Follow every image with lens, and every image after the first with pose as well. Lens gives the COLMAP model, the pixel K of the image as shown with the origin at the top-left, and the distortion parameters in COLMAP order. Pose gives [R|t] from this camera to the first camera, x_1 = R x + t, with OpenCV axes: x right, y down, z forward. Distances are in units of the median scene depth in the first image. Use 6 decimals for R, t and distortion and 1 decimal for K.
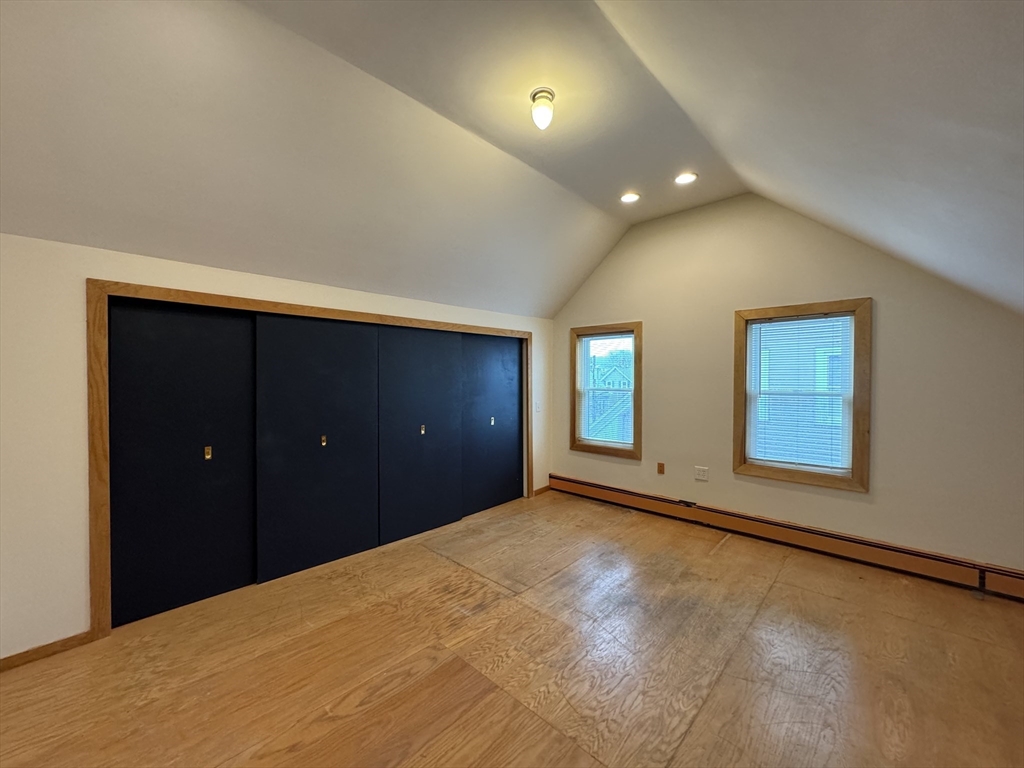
lens RADIAL K [[407.0, 0, 511.1], [0, 407.0, 382.9], [0, 0, 1]] dist [-0.002625, 0.000372]
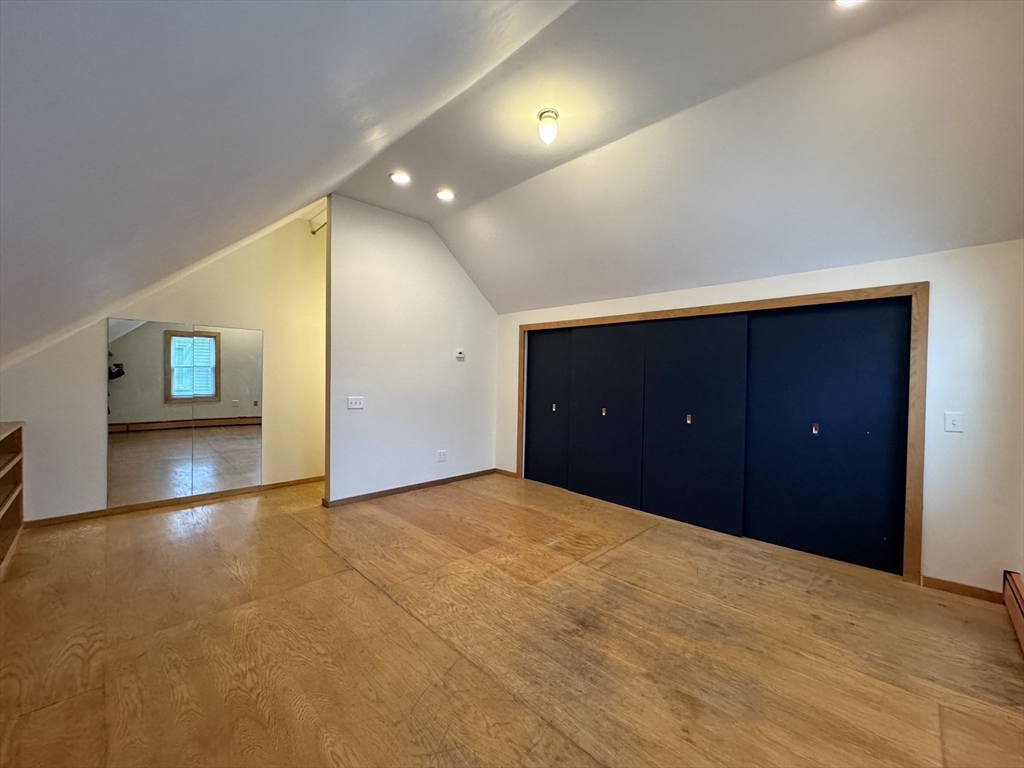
lens RADIAL K [[407.0, 0, 511.1], [0, 407.0, 382.9], [0, 0, 1]] dist [-0.002625, 0.000372]
pose [[-0.028384, 0.018358, -0.999429, 0.990429], [-0.030223, 0.999358, 0.019215, 0.026945], [0.999140, 0.030751, -0.027811, 0.754028]]
